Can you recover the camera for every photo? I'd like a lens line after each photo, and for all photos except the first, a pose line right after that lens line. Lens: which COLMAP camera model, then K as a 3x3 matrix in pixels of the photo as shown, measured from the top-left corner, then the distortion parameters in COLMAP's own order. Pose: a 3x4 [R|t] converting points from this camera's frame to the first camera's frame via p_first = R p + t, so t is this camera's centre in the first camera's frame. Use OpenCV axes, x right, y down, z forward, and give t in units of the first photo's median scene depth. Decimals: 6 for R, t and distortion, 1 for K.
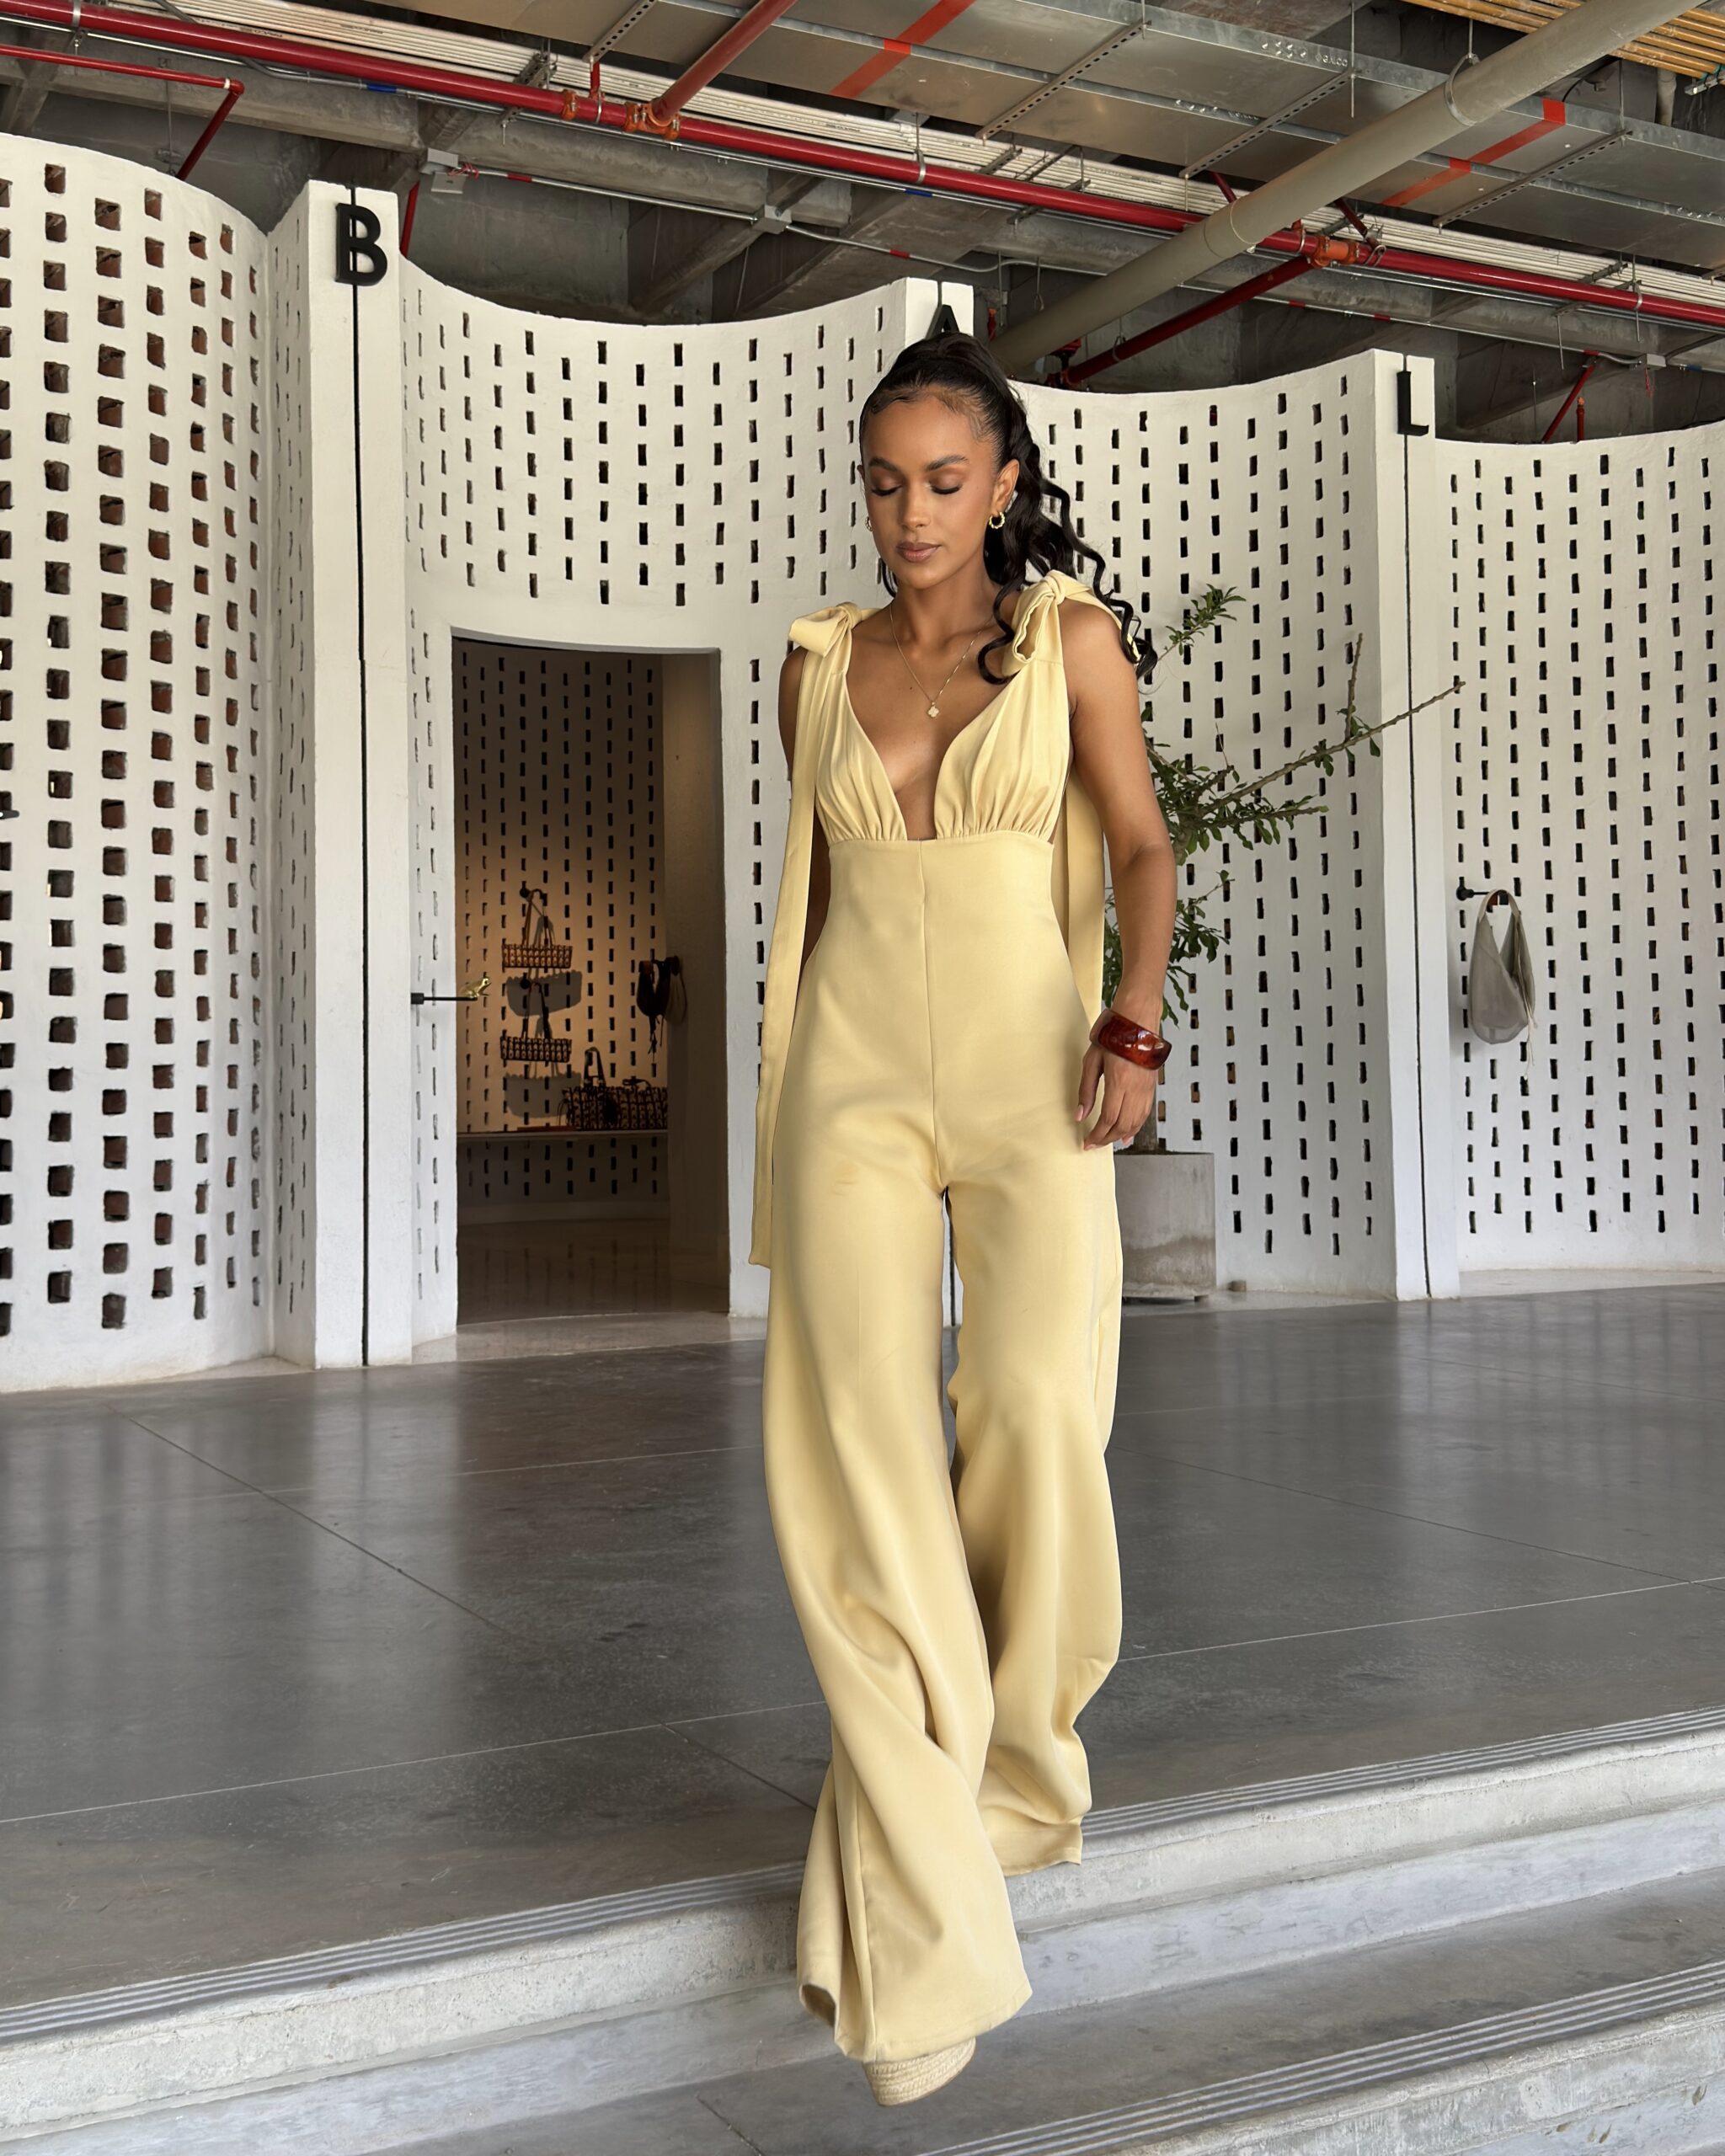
lens RADIAL K [[2443.3, 0, 833.0], [0, 2443.3, 986.9], [0, 0, 1]] dist [0.120299, 0.000000]
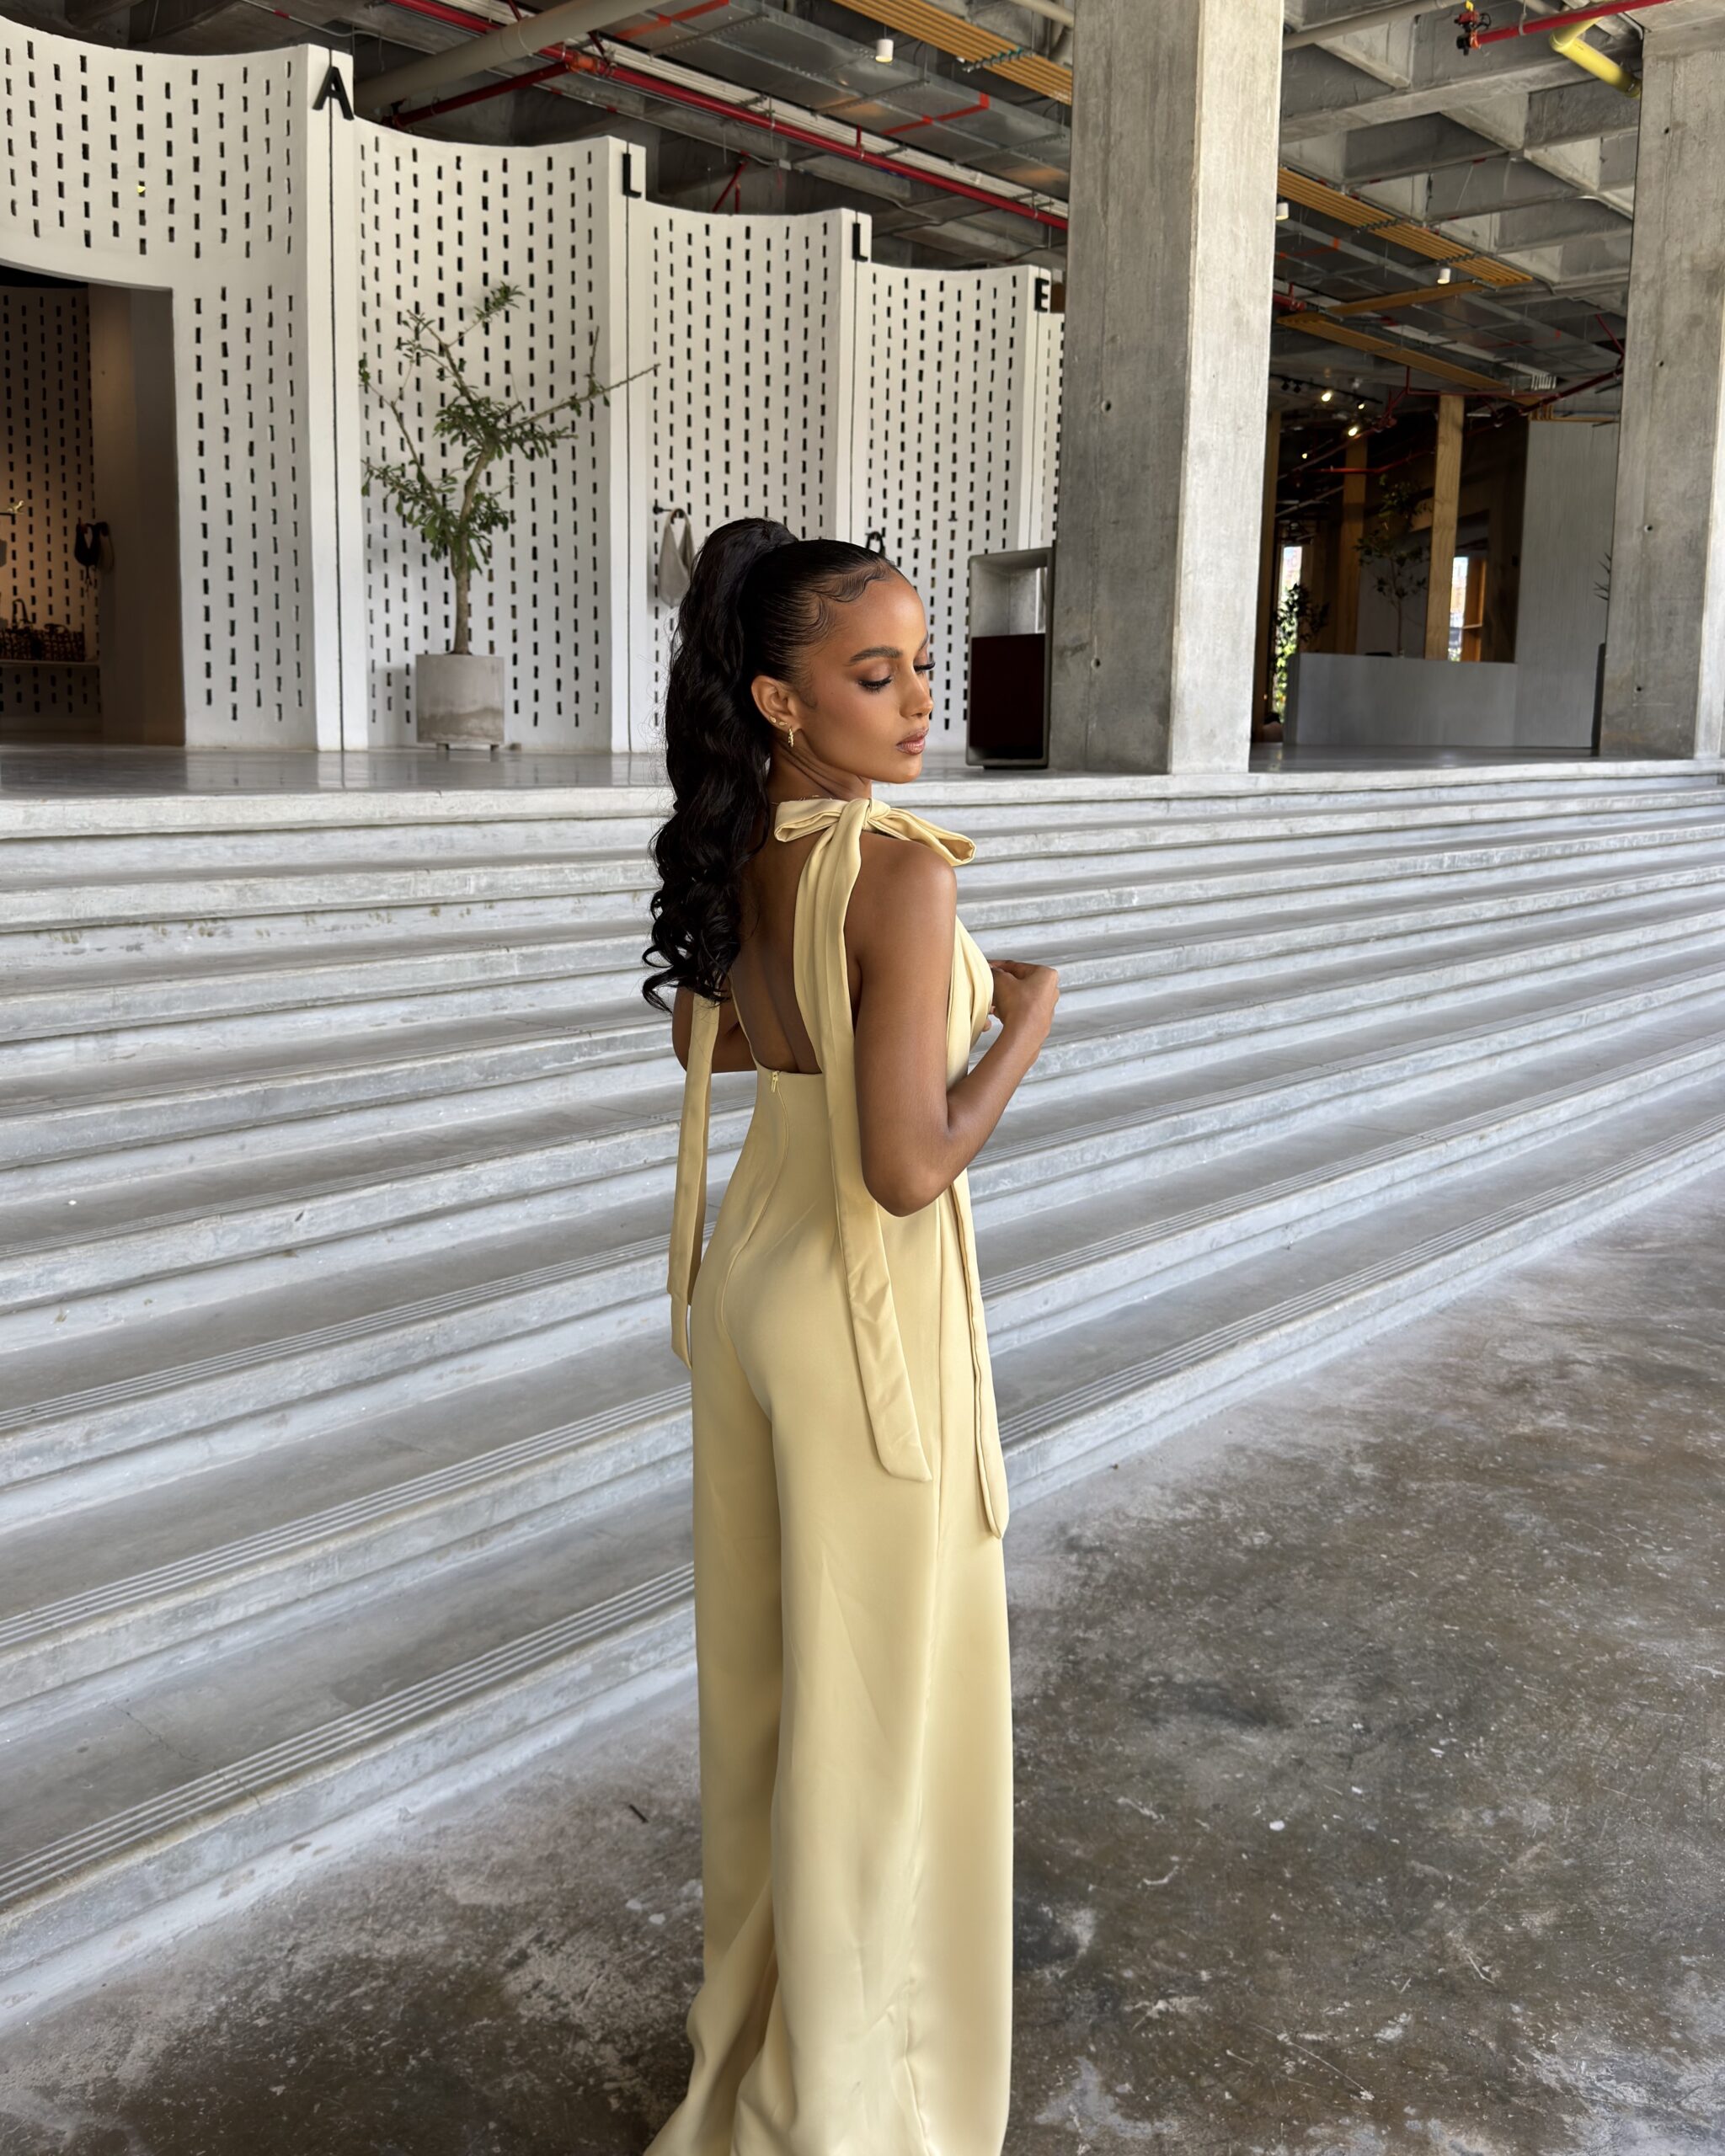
lens RADIAL K [[2074.6, 0, 849.8], [0, 2074.6, 1075.1], [0, 0, 1]] dist [0.043076, 0.000000]
pose [[0.940756, -0.017954, 0.338608, -0.093468], [-0.046491, 0.982337, 0.181255, 0.076323], [-0.335881, -0.186259, 0.923305, -0.371038]]
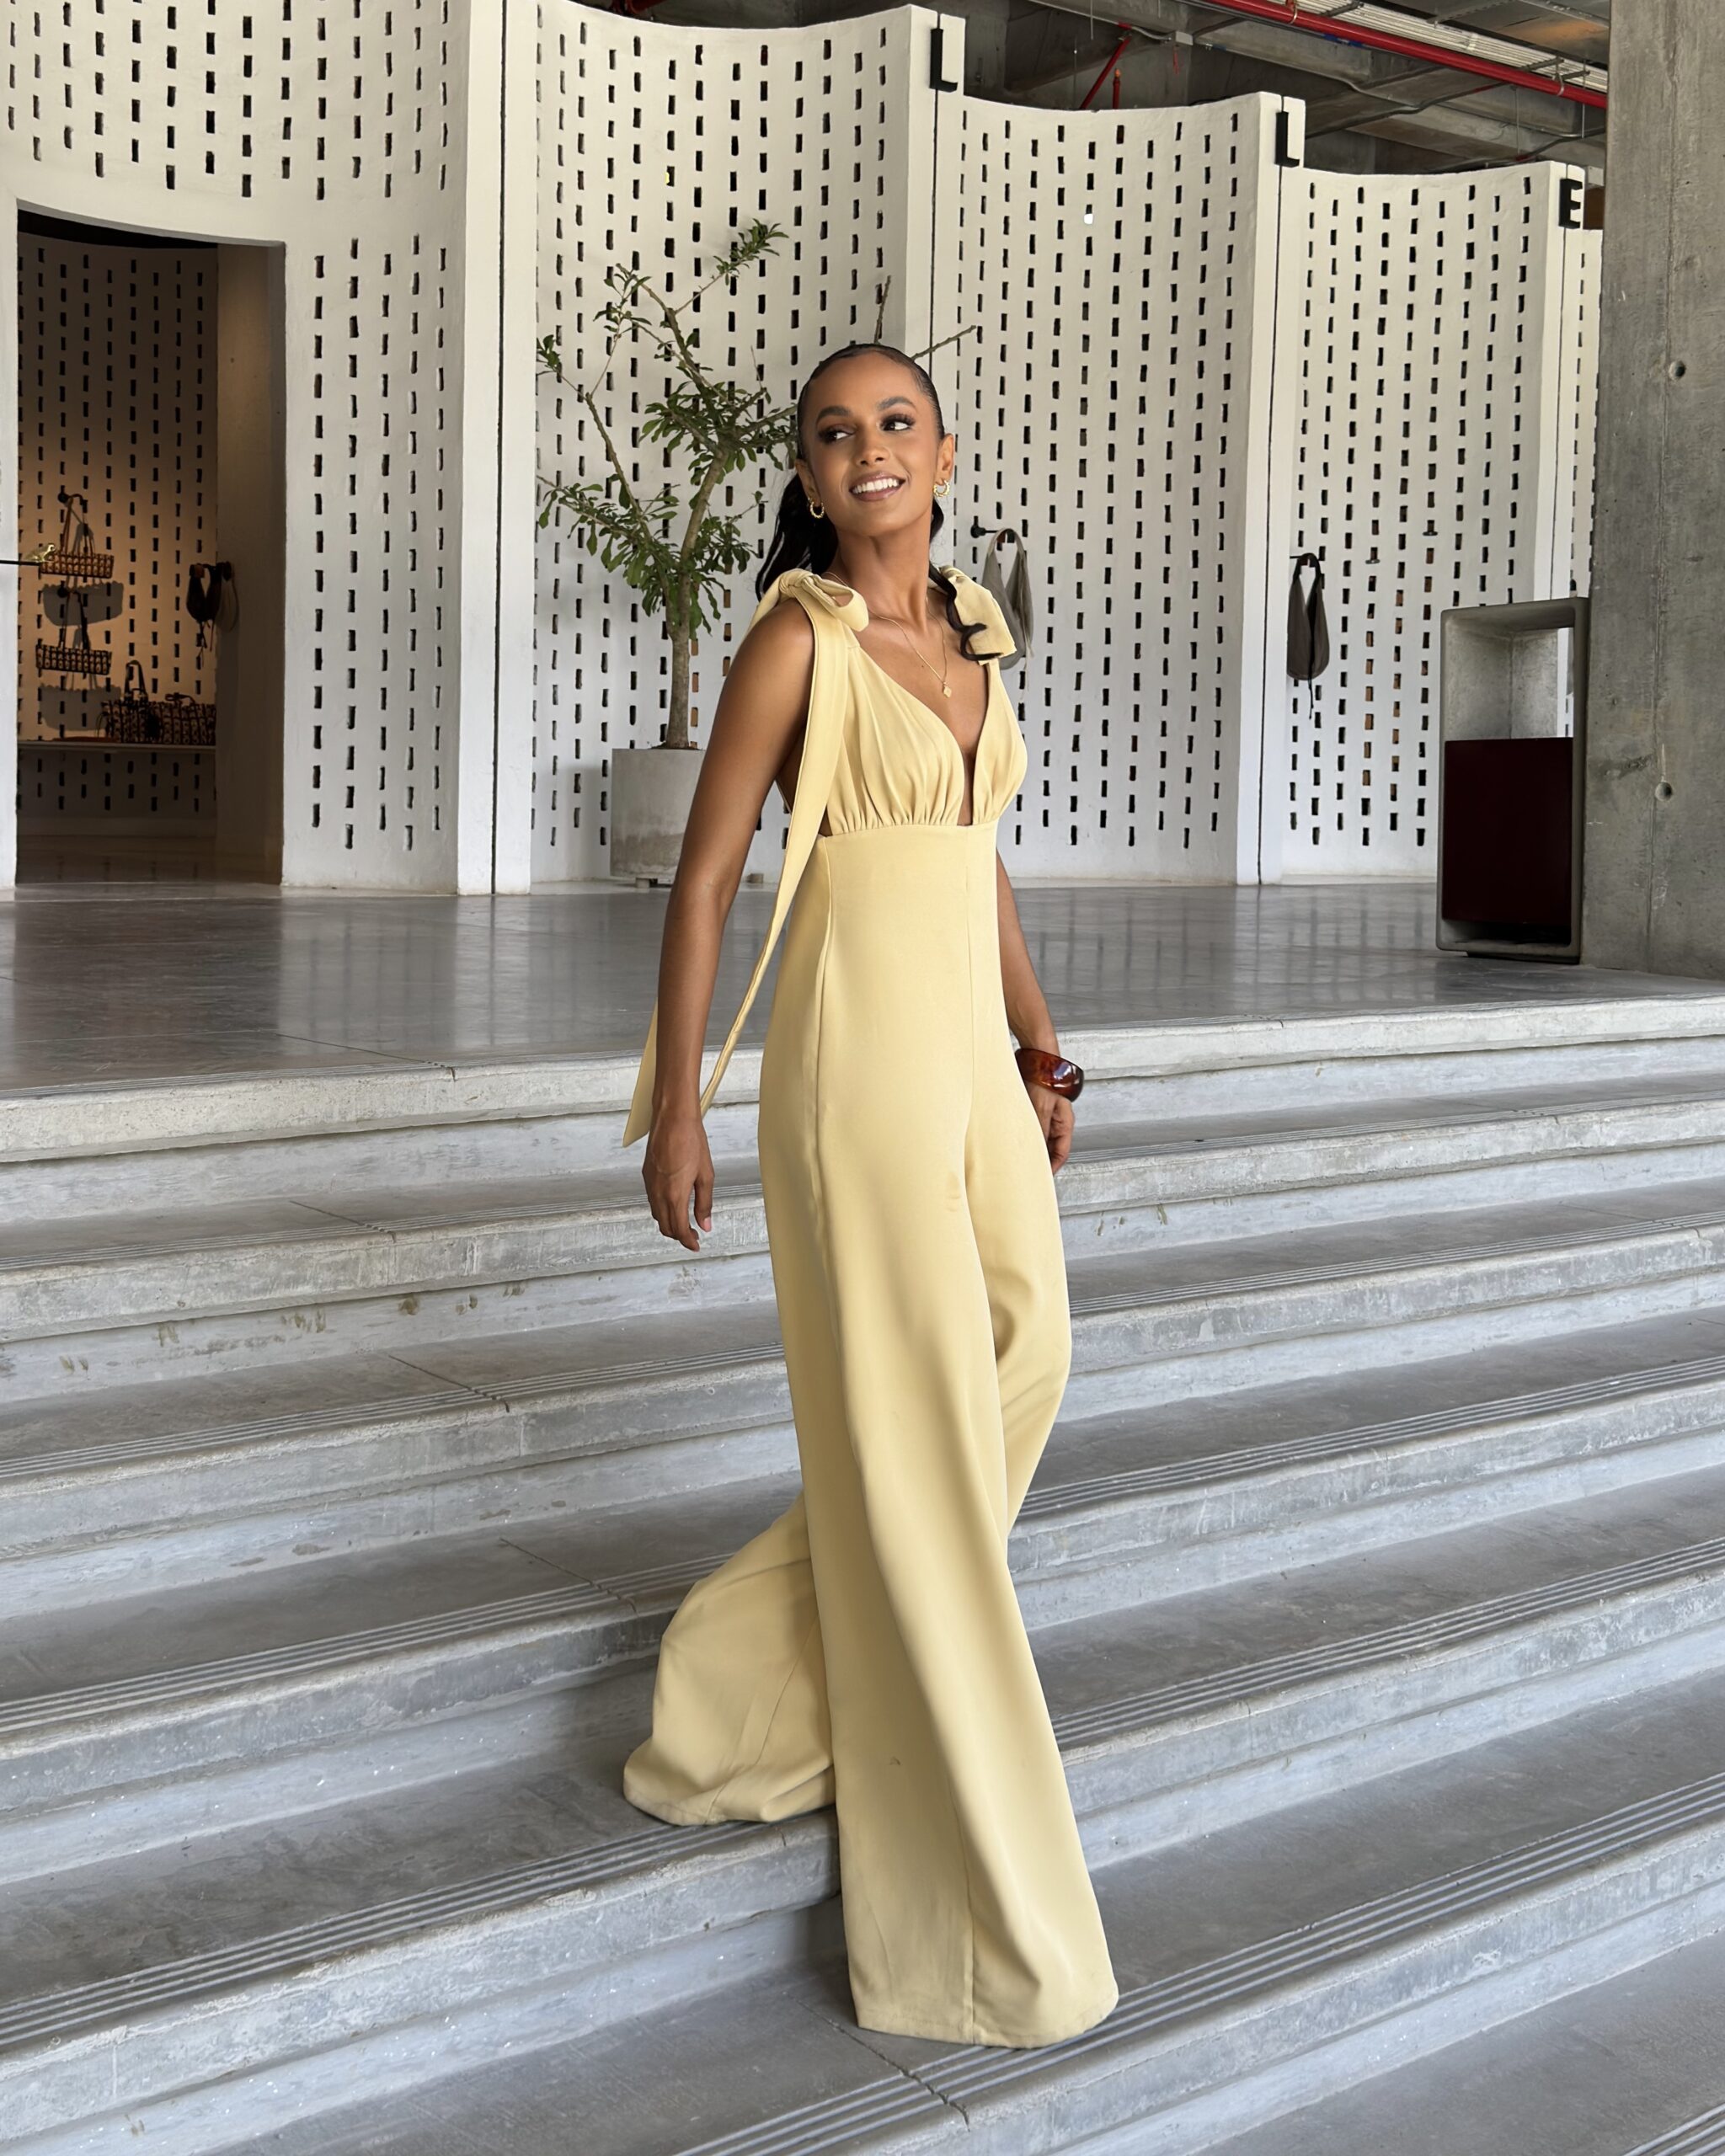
lens RADIAL K [[2652.4, 0, 801.4], [0, 2652.4, 920.4], [0, 0, 1]] dist [0.129590, 0.000000]
pose [[0.986672, 0.028901, 0.160132, -0.004119], [-0.042744, 0.995575, 0.083689, 0.040730], [-0.157005, -0.089418, 0.983542, -0.170153]]
